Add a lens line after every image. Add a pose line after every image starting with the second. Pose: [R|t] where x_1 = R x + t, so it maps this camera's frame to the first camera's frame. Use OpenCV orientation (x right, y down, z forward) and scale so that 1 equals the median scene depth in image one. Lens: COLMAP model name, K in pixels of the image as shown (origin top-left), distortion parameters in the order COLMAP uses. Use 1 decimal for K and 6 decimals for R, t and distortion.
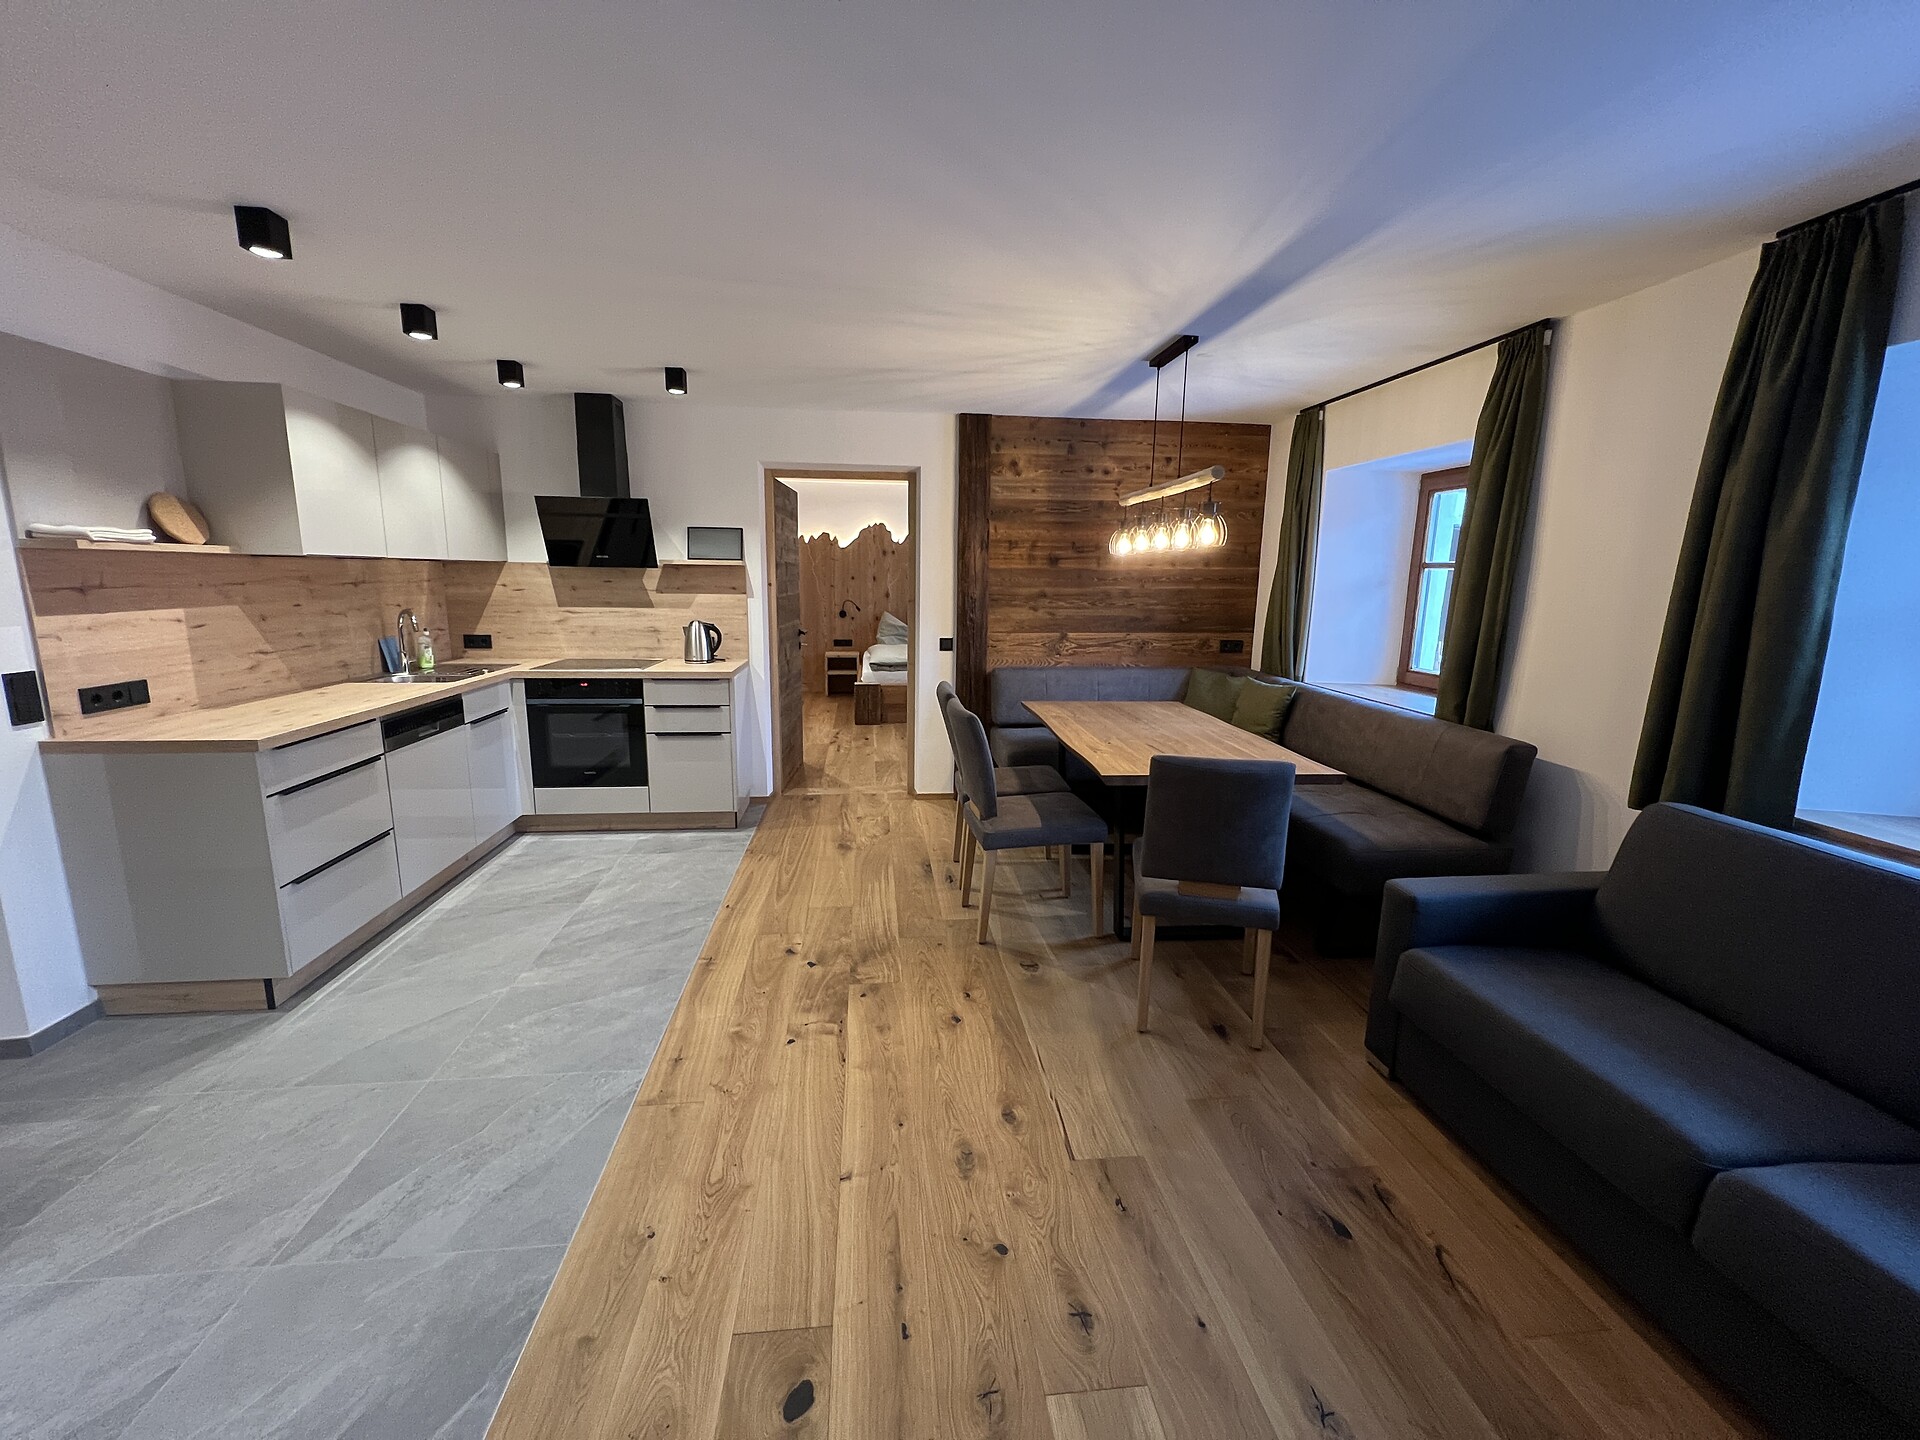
lens RADIAL K [[770.2, 0, 963.2], [0, 770.2, 717.2], [0, 0, 1]] dist [0.000978, -0.000010]
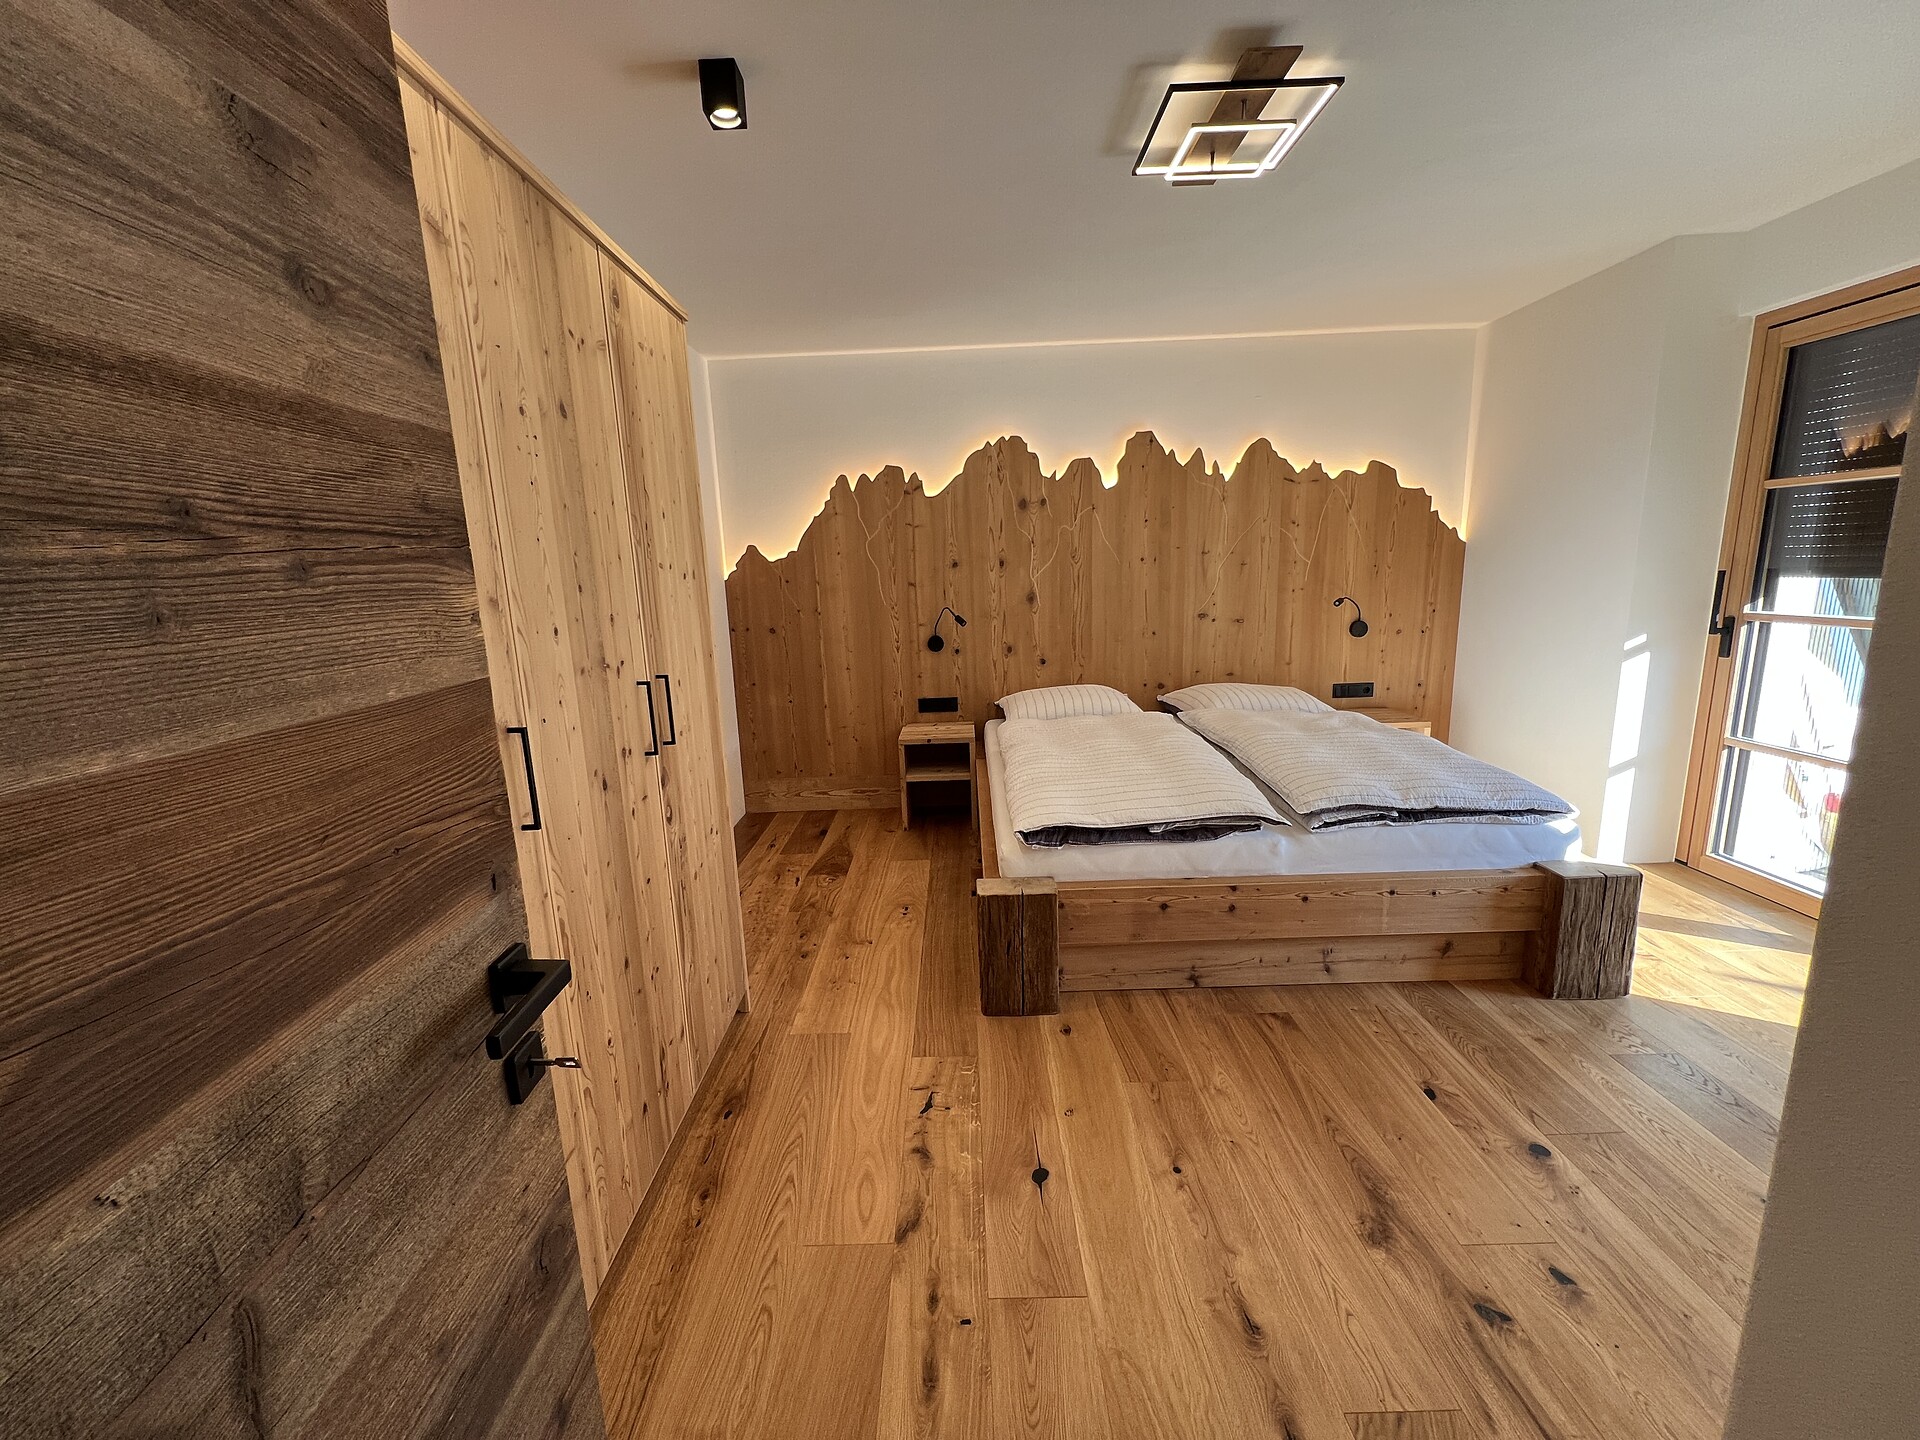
lens RADIAL K [[770.2, 0, 955.5], [0, 770.2, 718.1], [0, 0, 1]] dist [0.000978, -0.000010]
pose [[0.990750, -0.026478, -0.133094, -0.084825], [0.028349, 0.999524, 0.012181, -0.095411], [0.132709, -0.015842, 0.991029, 0.546730]]
